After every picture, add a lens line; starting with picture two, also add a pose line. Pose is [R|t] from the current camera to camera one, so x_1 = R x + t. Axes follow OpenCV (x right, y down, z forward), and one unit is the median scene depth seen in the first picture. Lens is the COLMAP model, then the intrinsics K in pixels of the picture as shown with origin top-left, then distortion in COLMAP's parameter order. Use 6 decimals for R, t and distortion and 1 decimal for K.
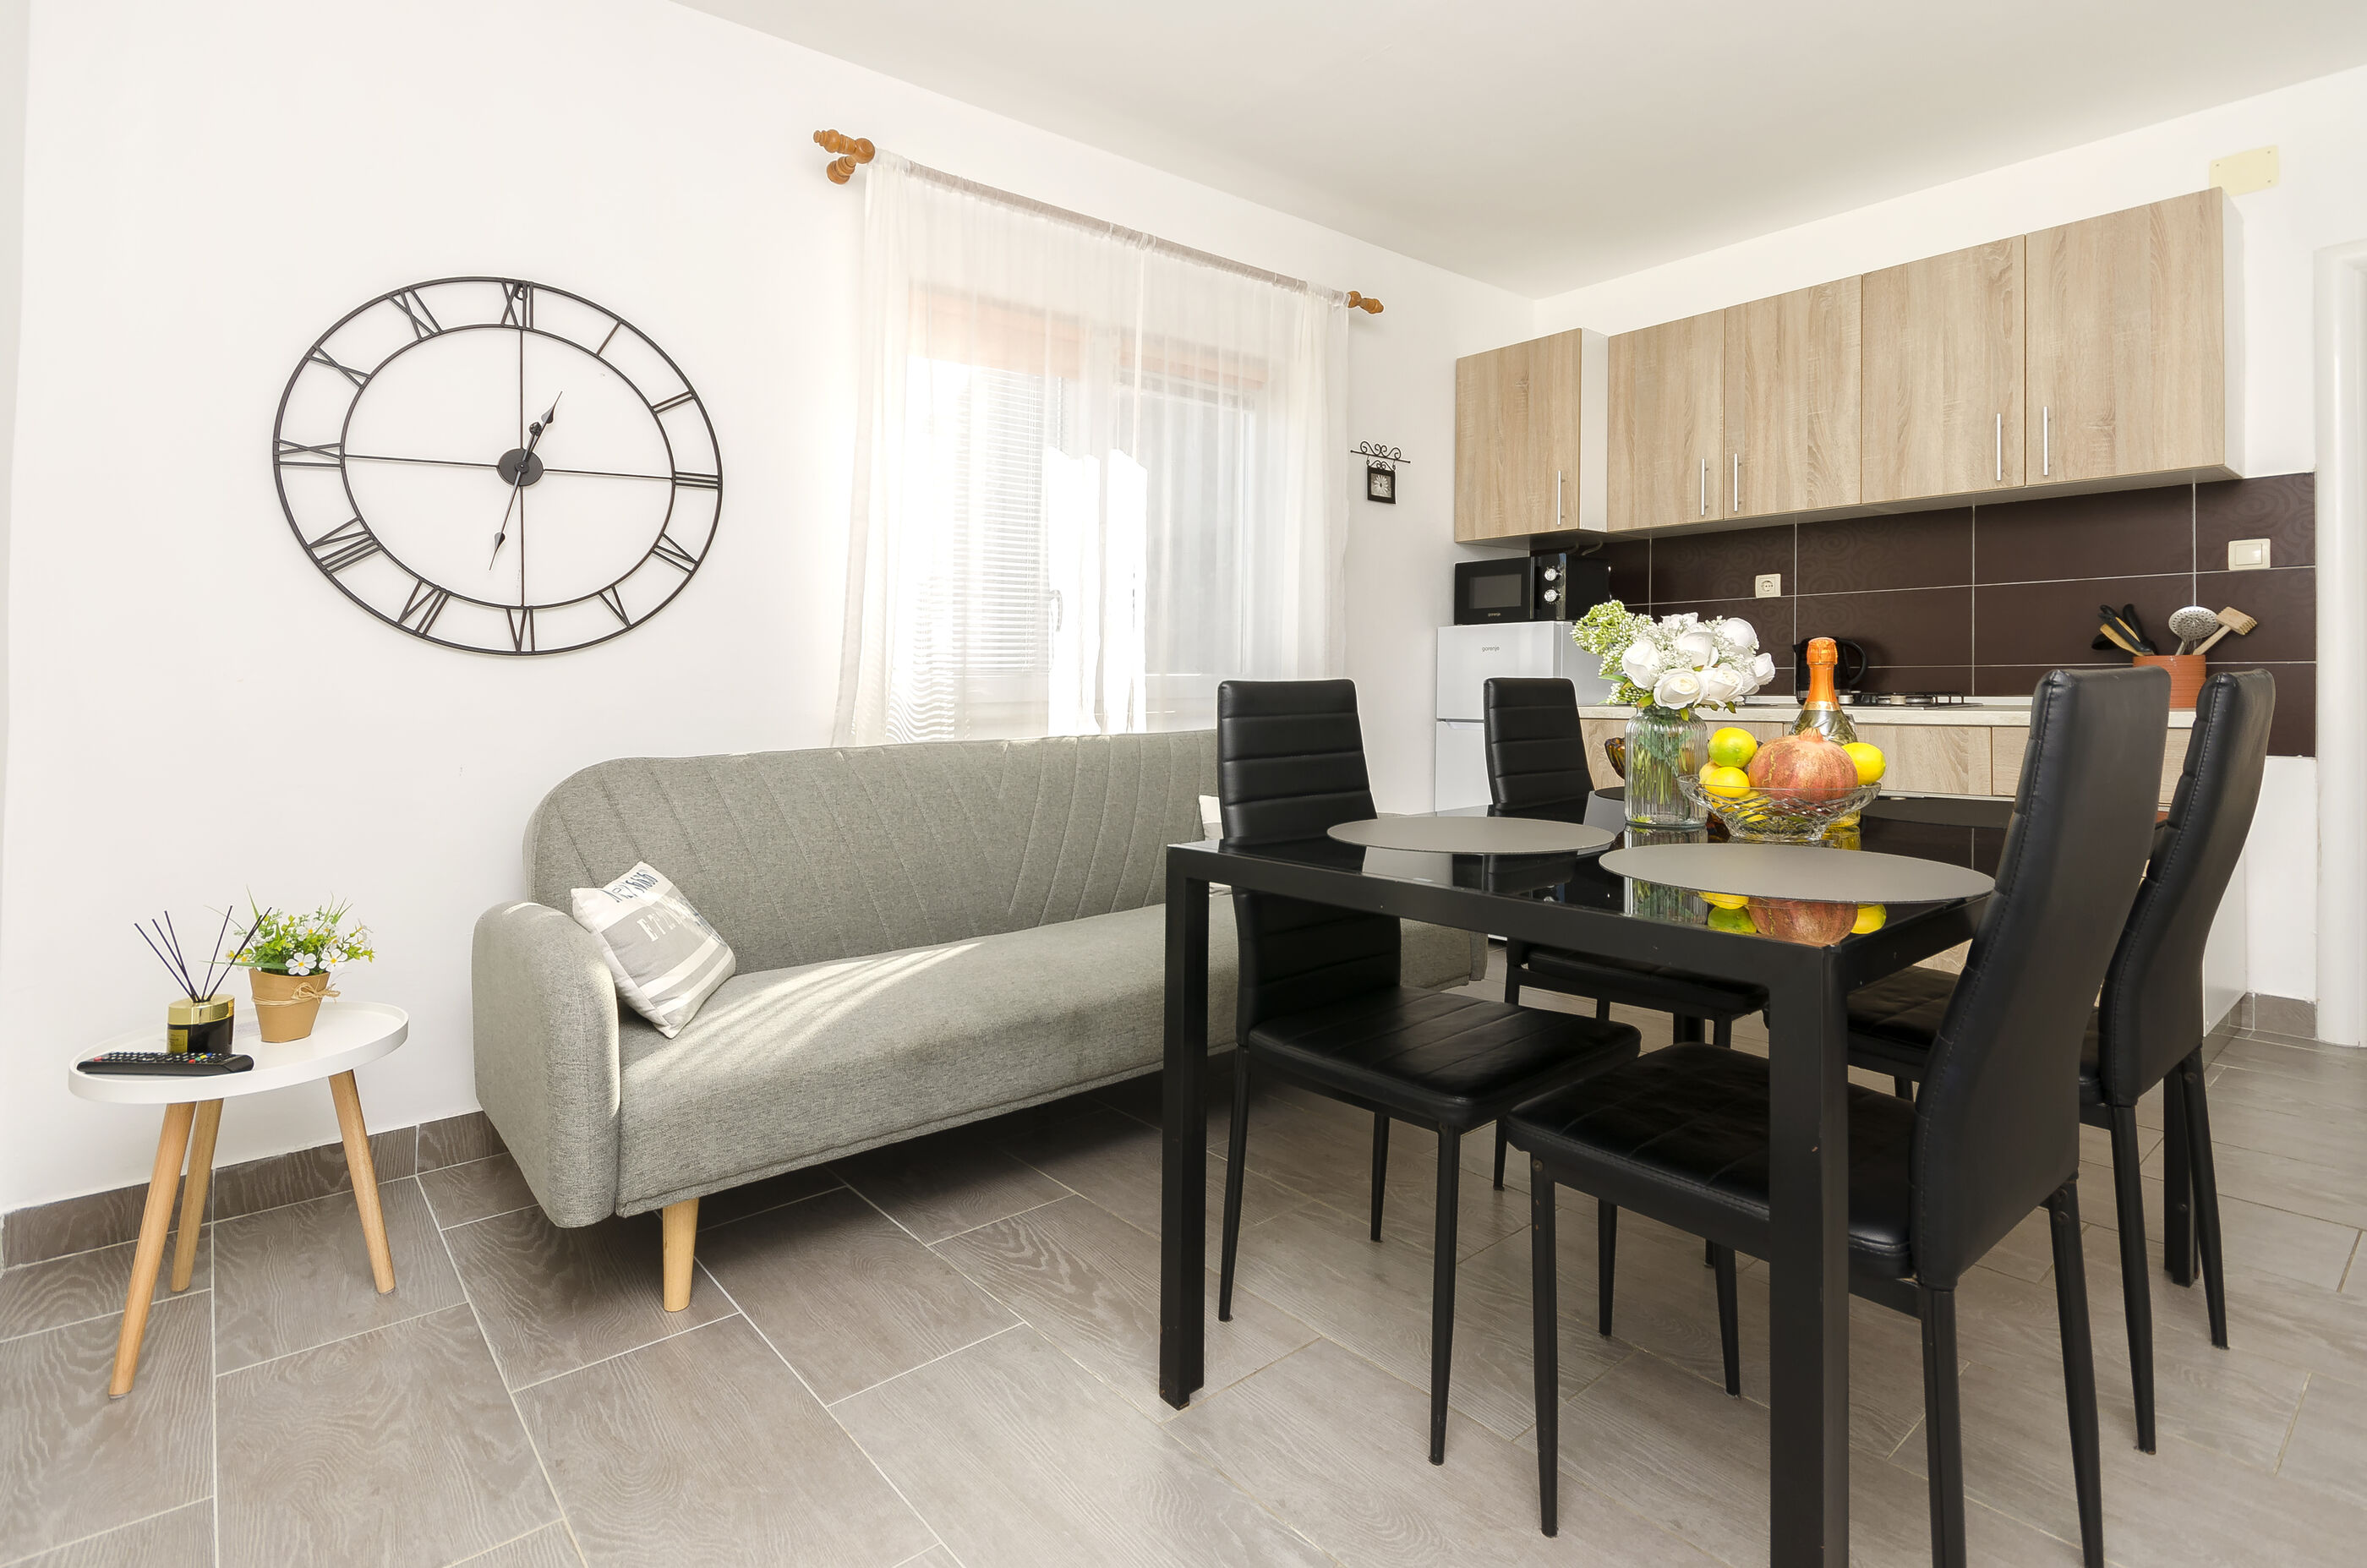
lens RADIAL K [[1010.7, 0, 1152.5], [0, 1010.7, 758.4], [0, 0, 1]] dist [-0.001161, -0.000989]
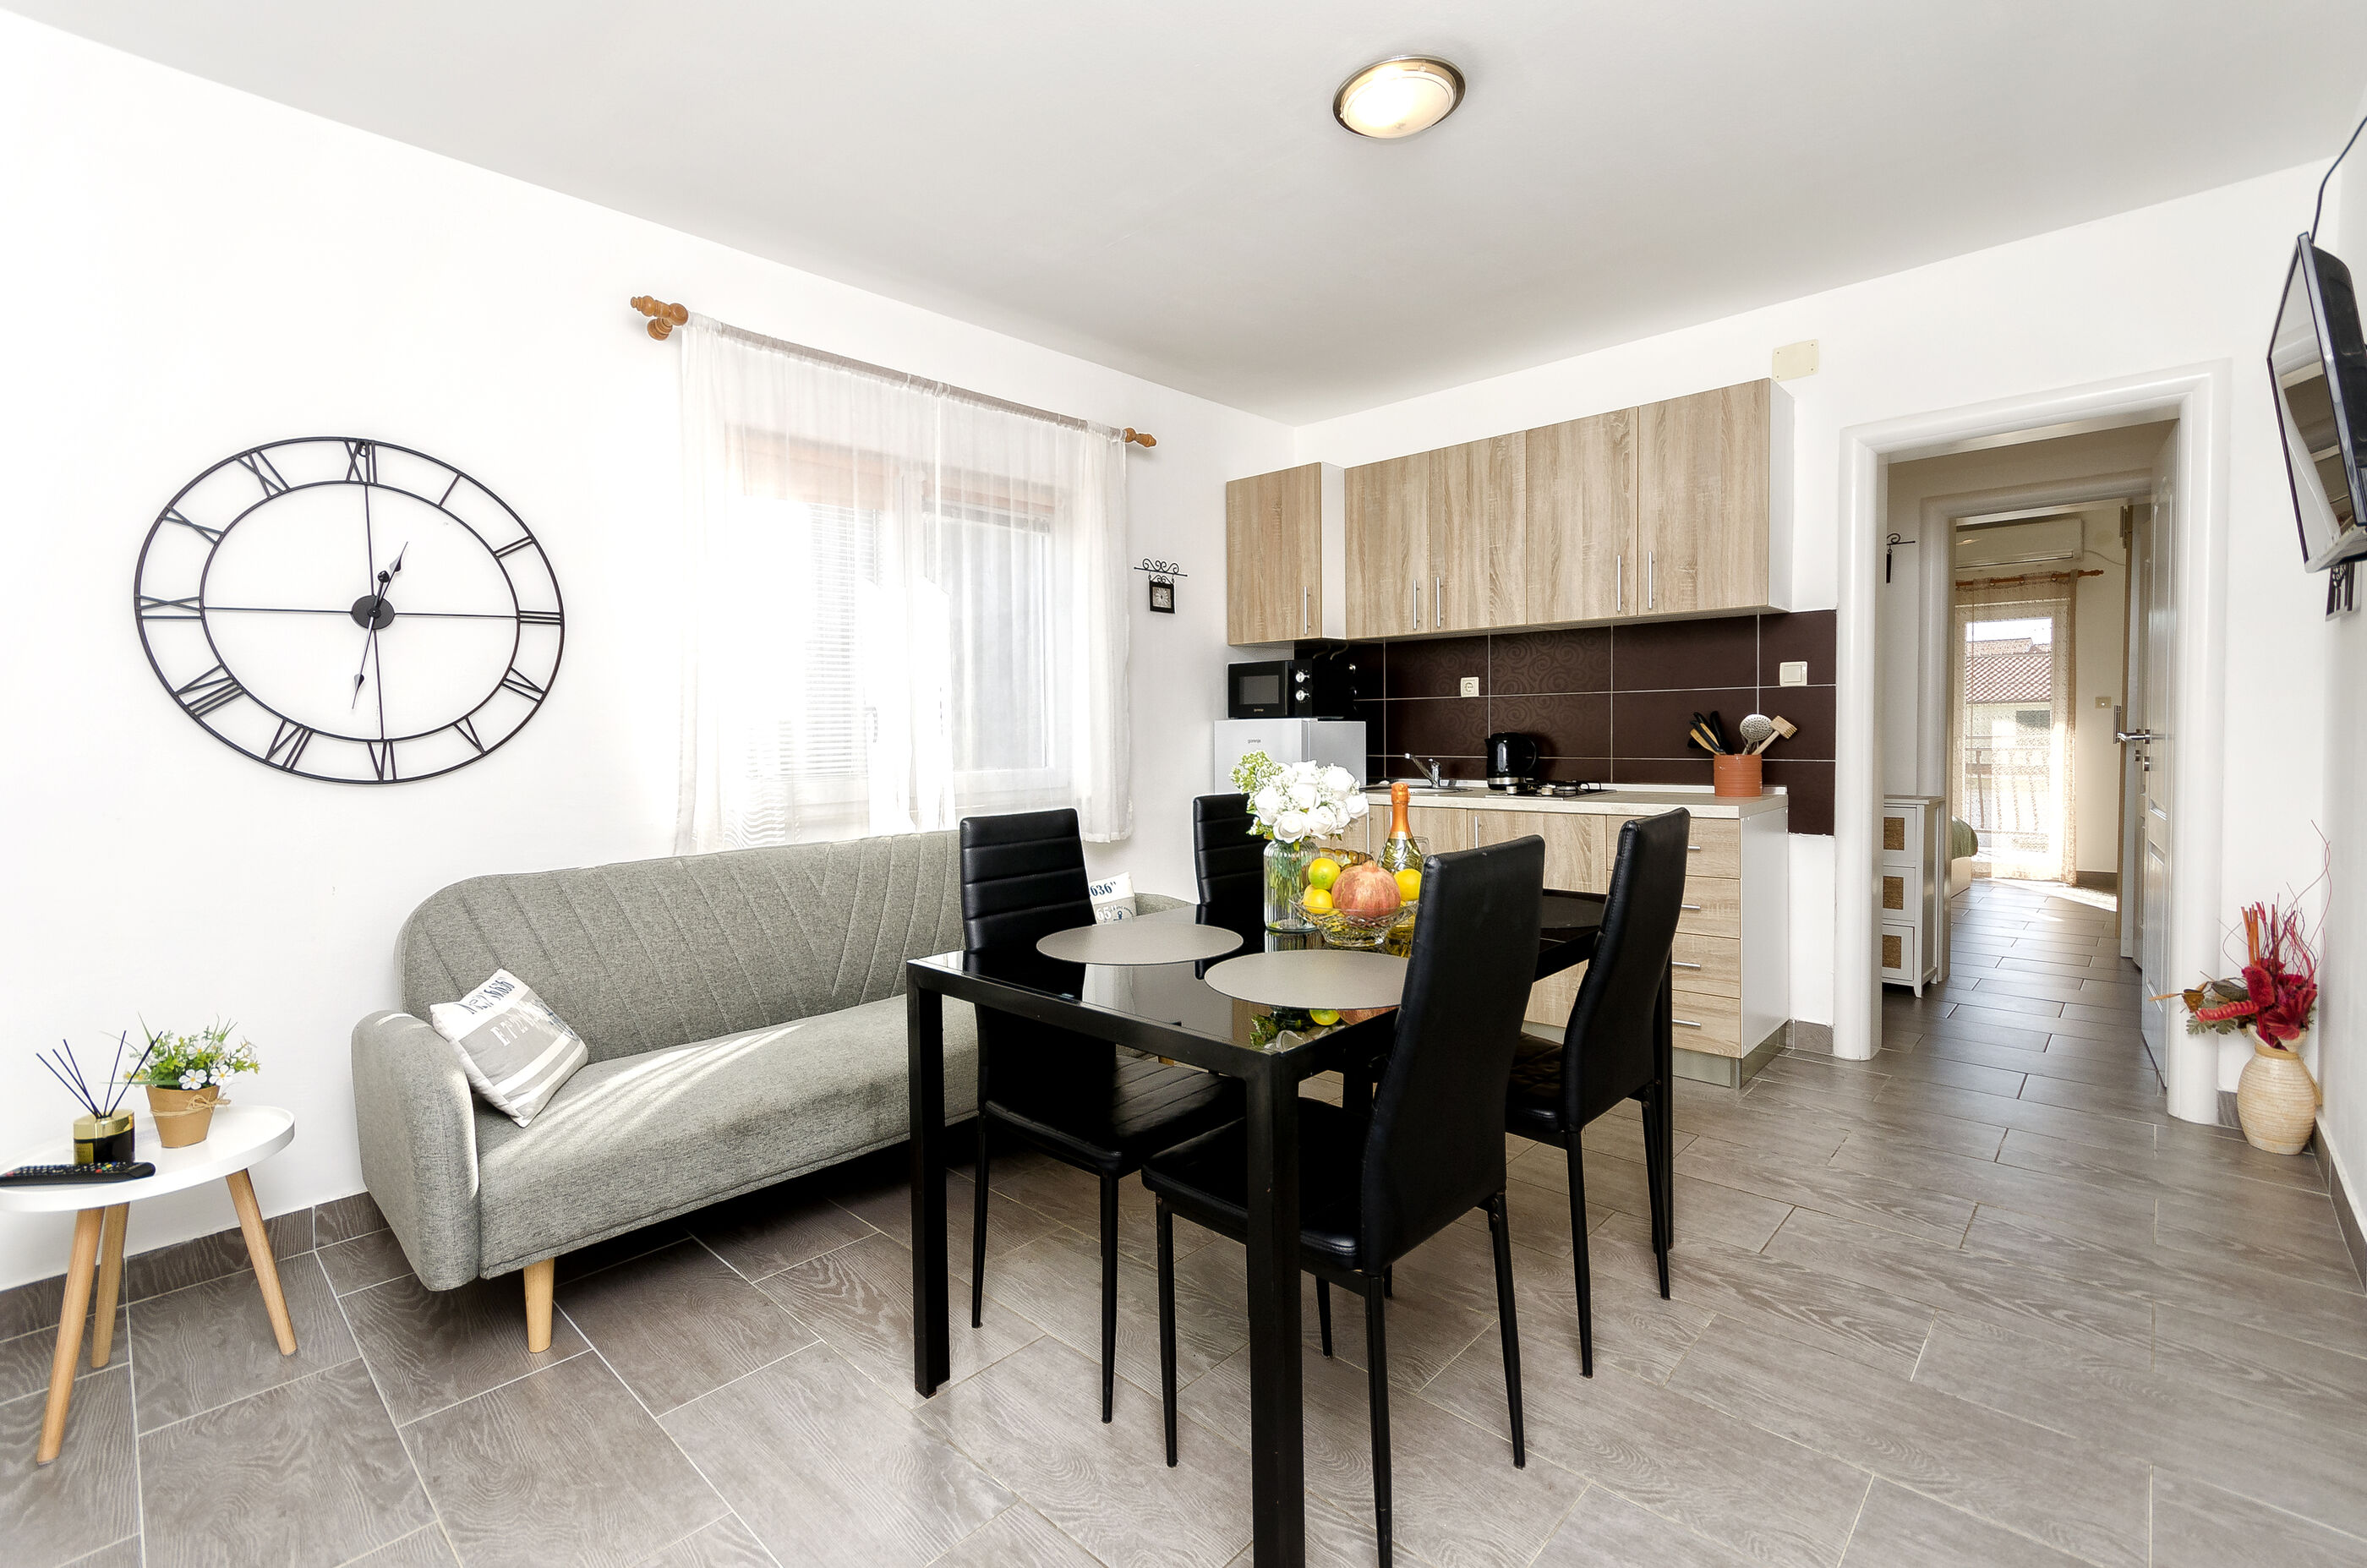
lens RADIAL K [[1038.1, 0, 1183.5], [0, 1038.1, 784.0], [0, 0, 1]] dist [0.000663, -0.000621]
pose [[0.997360, -0.040965, 0.059950, 0.225524], [0.038972, 0.998660, 0.034048, -0.129083], [-0.061264, -0.031622, 0.997621, -0.238972]]
